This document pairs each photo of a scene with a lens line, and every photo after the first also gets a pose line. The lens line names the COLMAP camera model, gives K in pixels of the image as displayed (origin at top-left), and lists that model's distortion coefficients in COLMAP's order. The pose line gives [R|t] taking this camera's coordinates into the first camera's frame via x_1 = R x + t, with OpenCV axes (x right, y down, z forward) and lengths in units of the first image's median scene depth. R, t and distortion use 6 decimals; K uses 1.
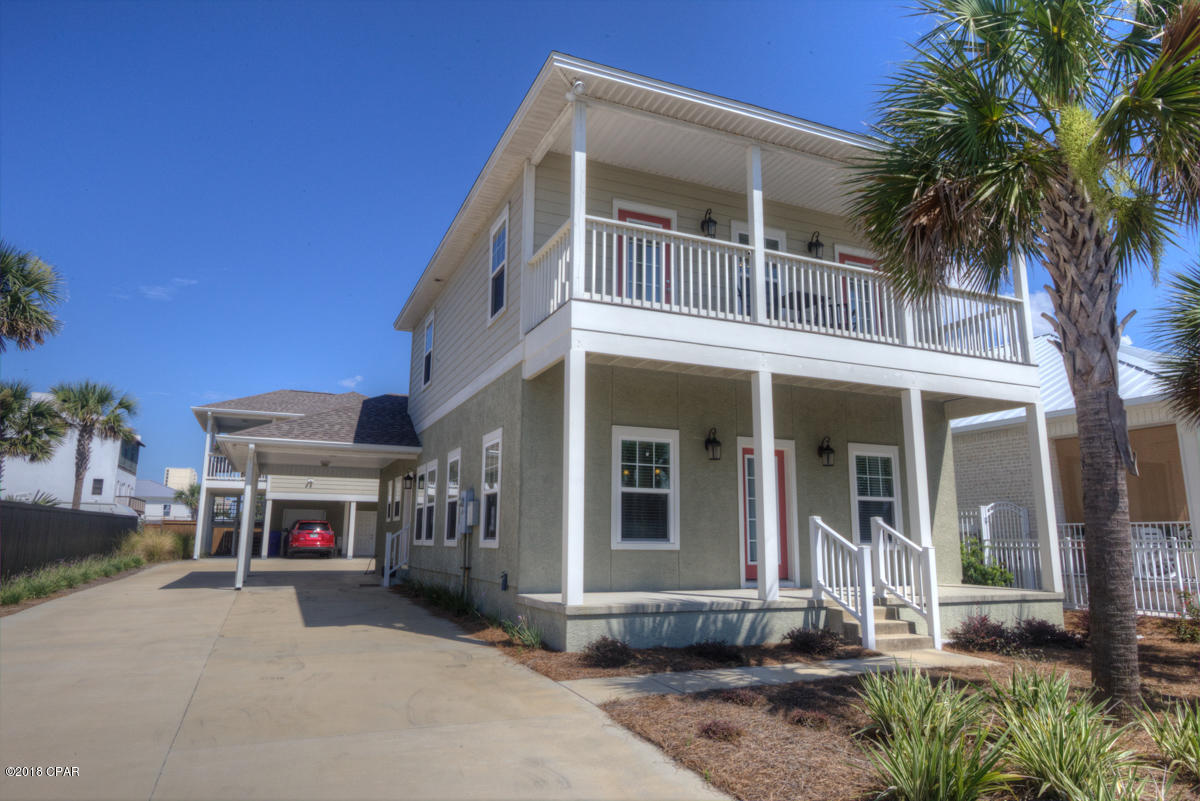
lens RADIAL K [[801.7, 0, 597.6], [0, 801.7, 392.3], [0, 0, 1]] dist [-0.007022, -0.000044]
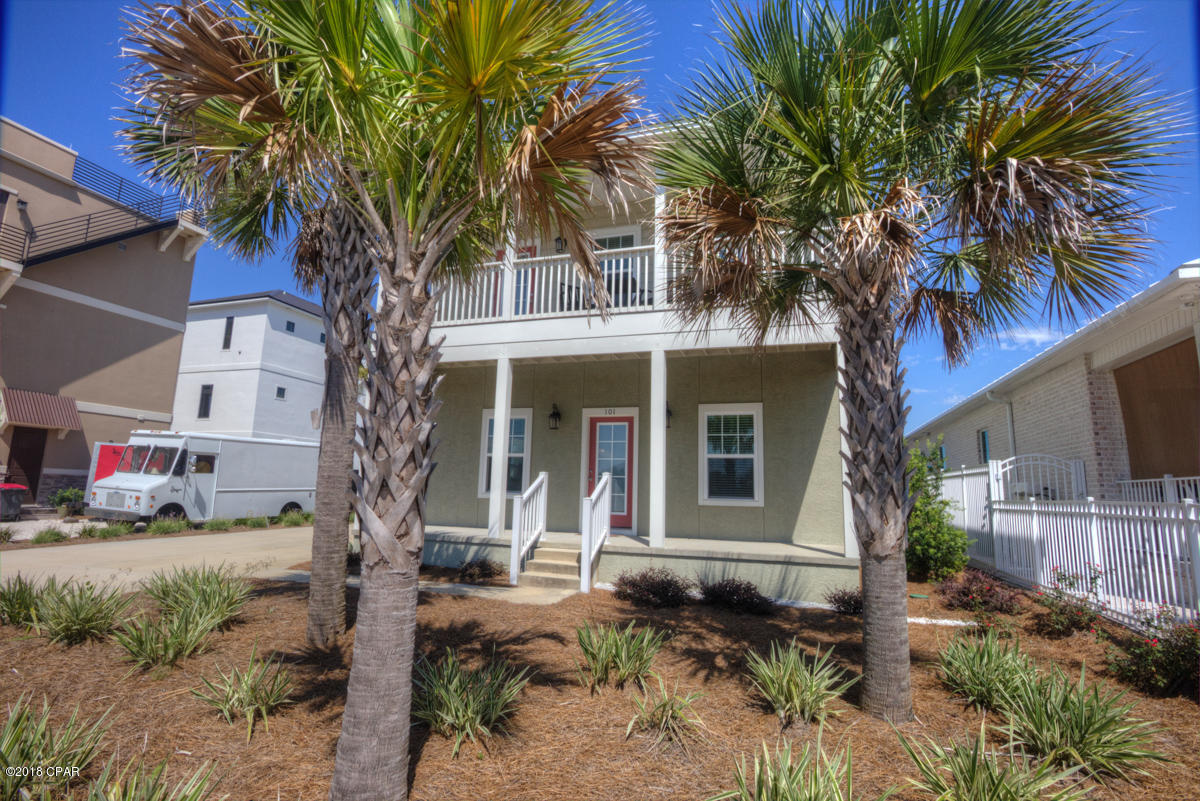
lens RADIAL K [[583.1, 0, 600.6], [0, 583.1, 395.9], [0, 0, 1]] dist [-0.018895, -0.004054]
pose [[0.729896, -0.101051, -0.676047, 0.598687], [0.101905, 0.994046, -0.038561, 0.054451], [0.675919, -0.040747, 0.735848, 0.270813]]
